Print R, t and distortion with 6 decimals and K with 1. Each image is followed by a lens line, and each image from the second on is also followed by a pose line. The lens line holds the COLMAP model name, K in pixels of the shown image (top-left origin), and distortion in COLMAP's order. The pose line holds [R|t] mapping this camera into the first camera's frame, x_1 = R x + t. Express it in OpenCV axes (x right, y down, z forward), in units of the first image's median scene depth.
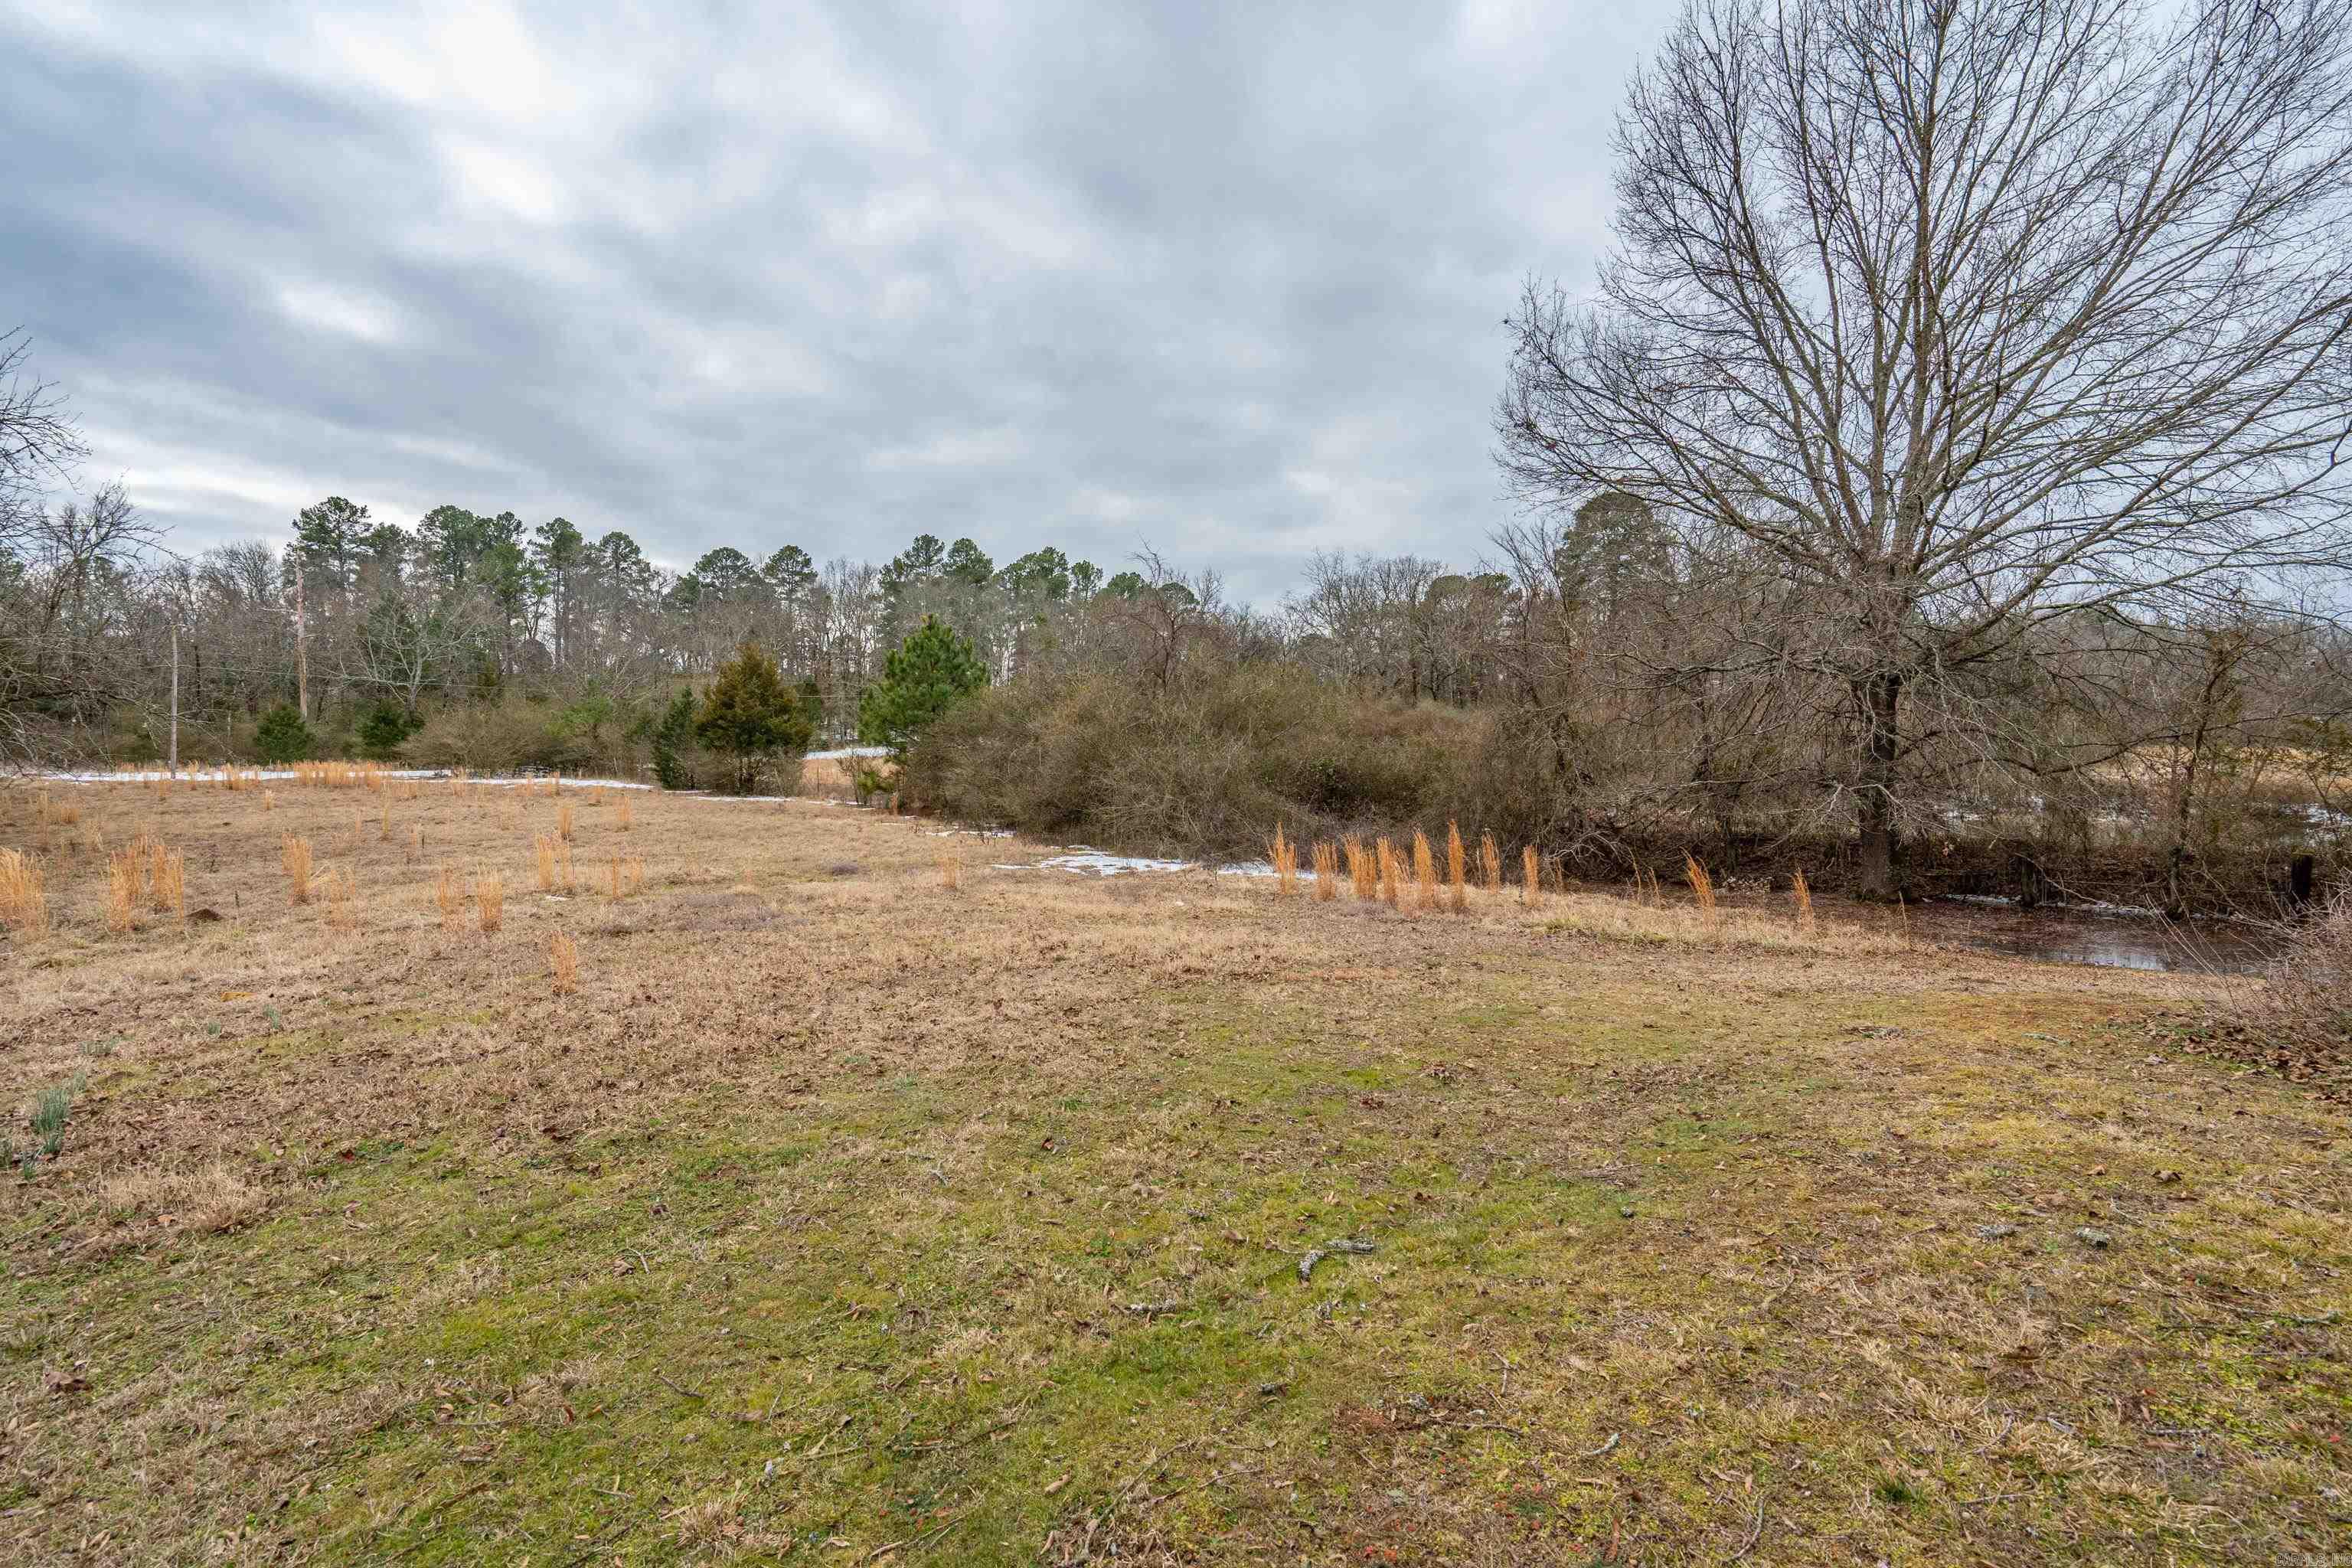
lens RADIAL K [[1062.9, 0, 1174.3], [0, 1062.9, 785.2], [0, 0, 1]] dist [-0.005720, 0.002589]
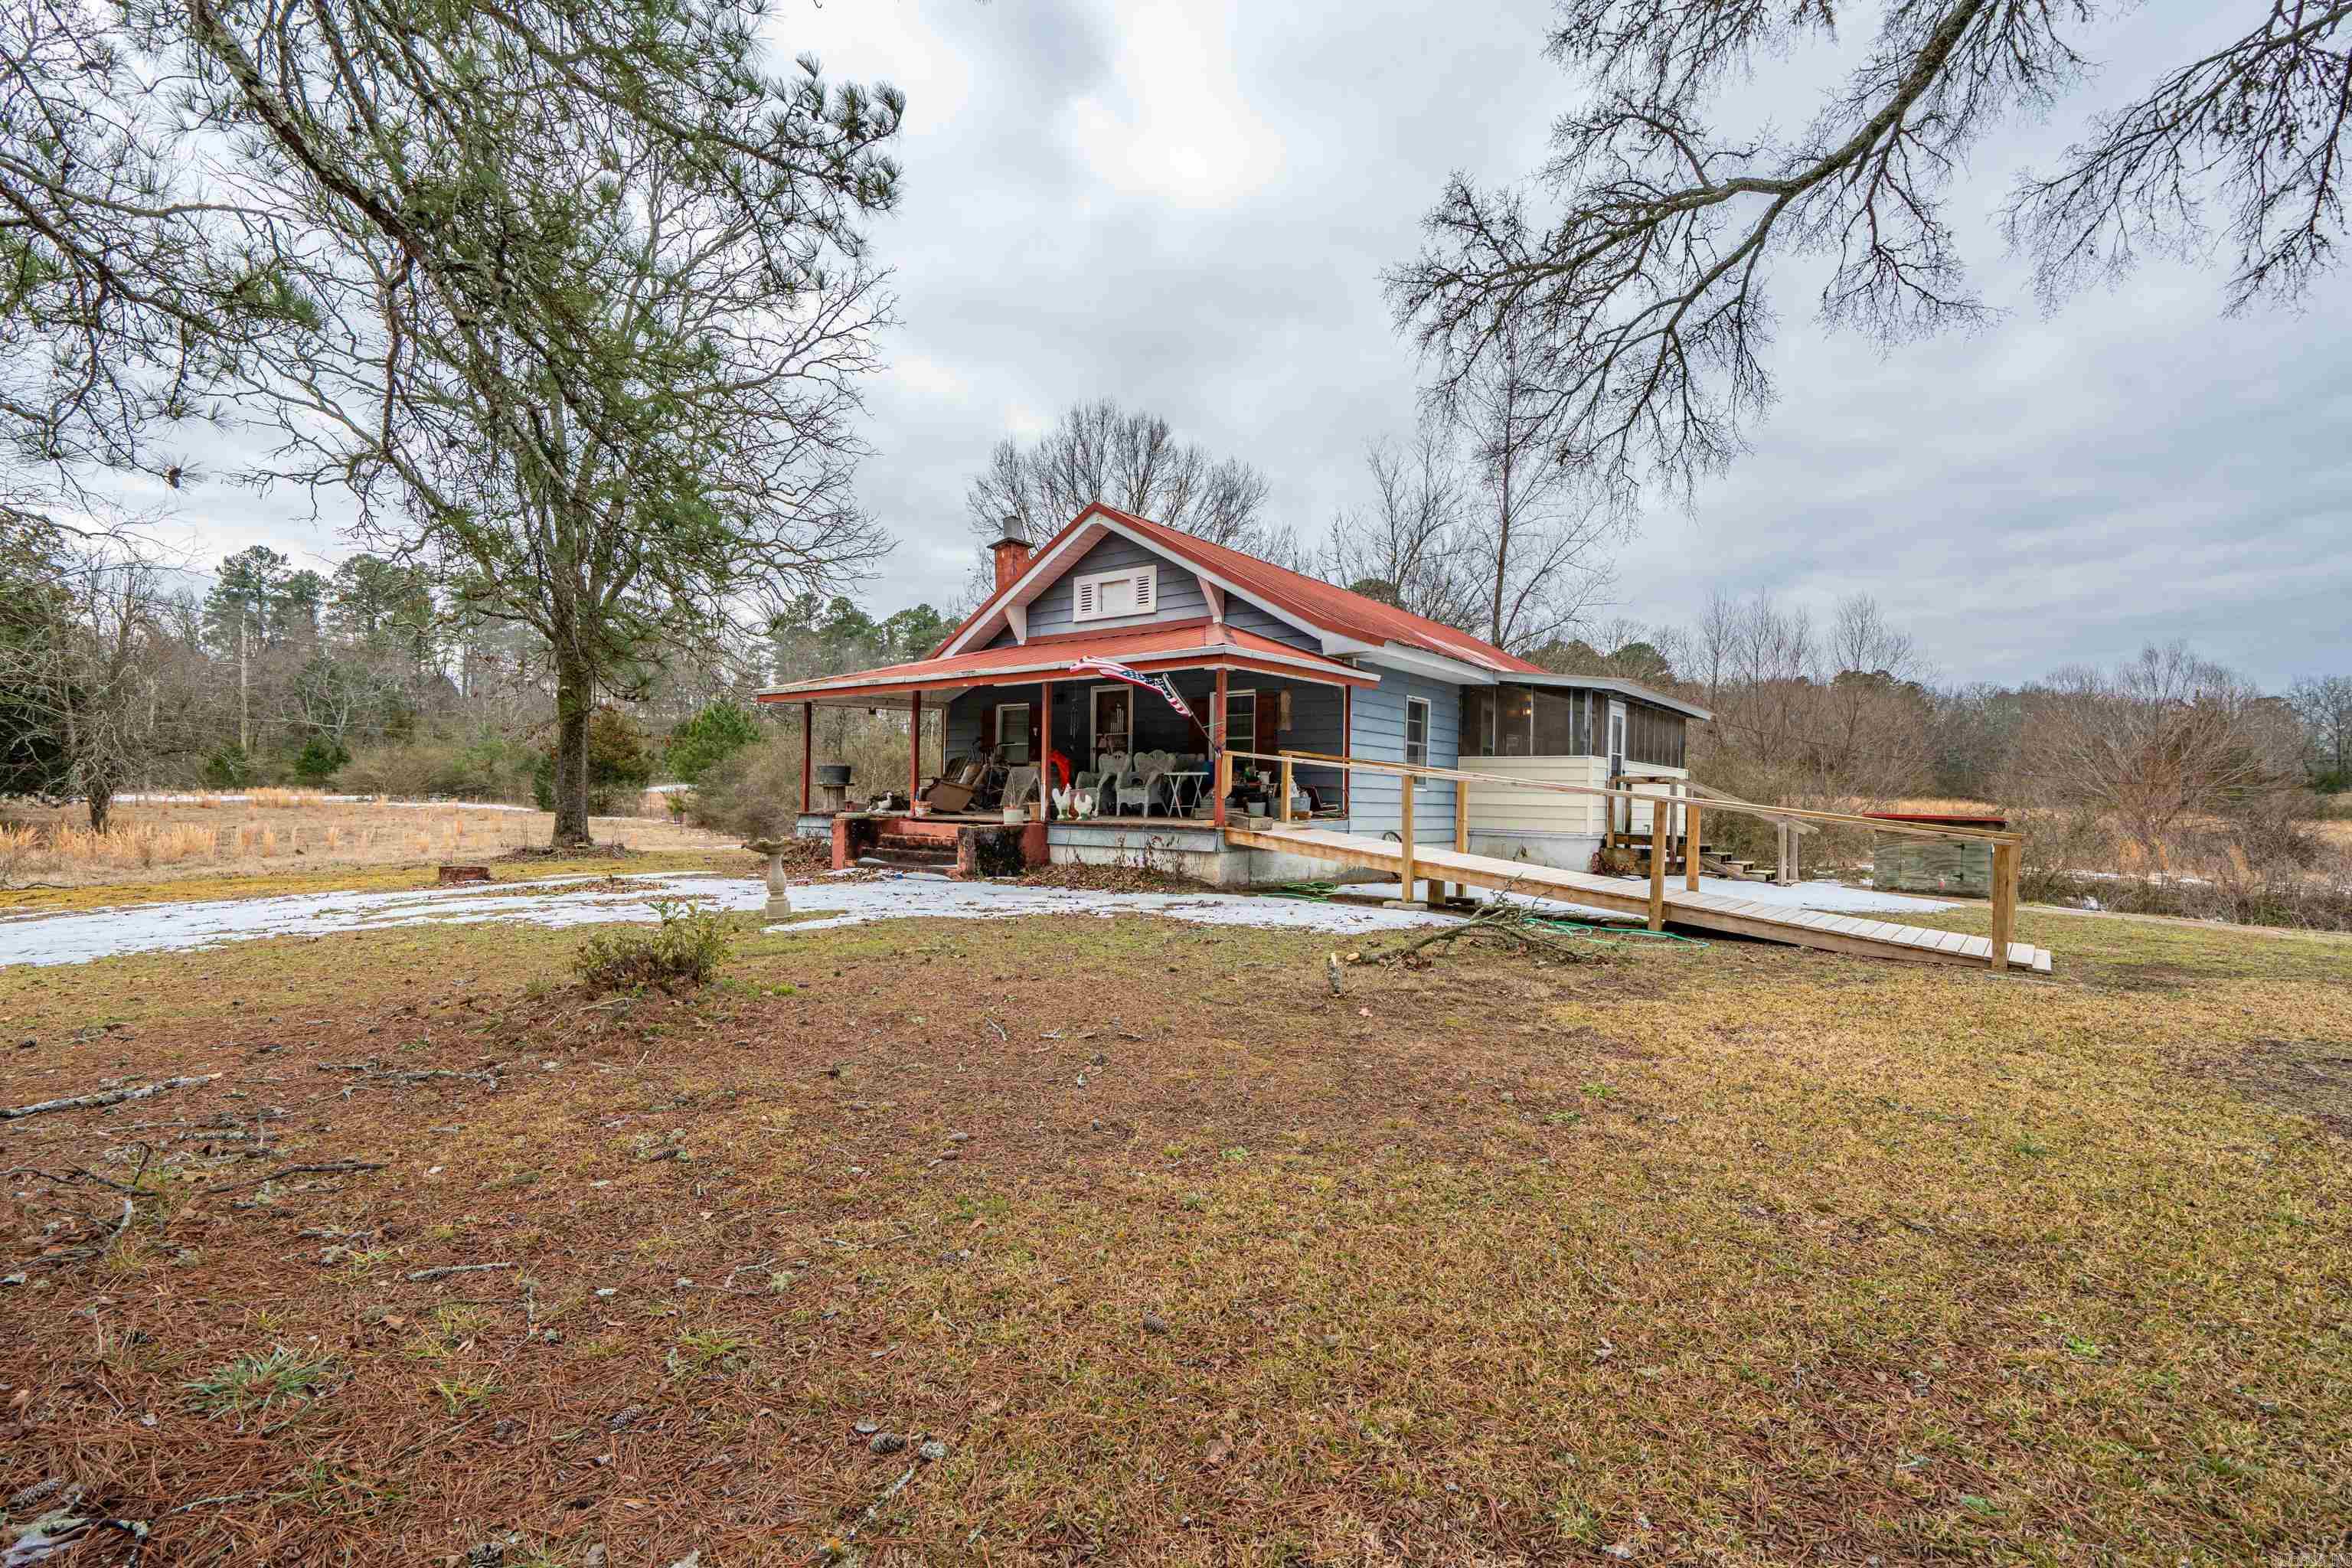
lens RADIAL K [[1062.9, 0, 1171.4], [0, 1062.9, 791.0], [0, 0, 1]] dist [-0.005720, 0.002589]
pose [[0.997993, 0.012553, 0.062062, 0.093123], [-0.010750, 0.999513, -0.029303, 0.003451], [-0.062400, 0.028577, 0.997642, -0.155527]]
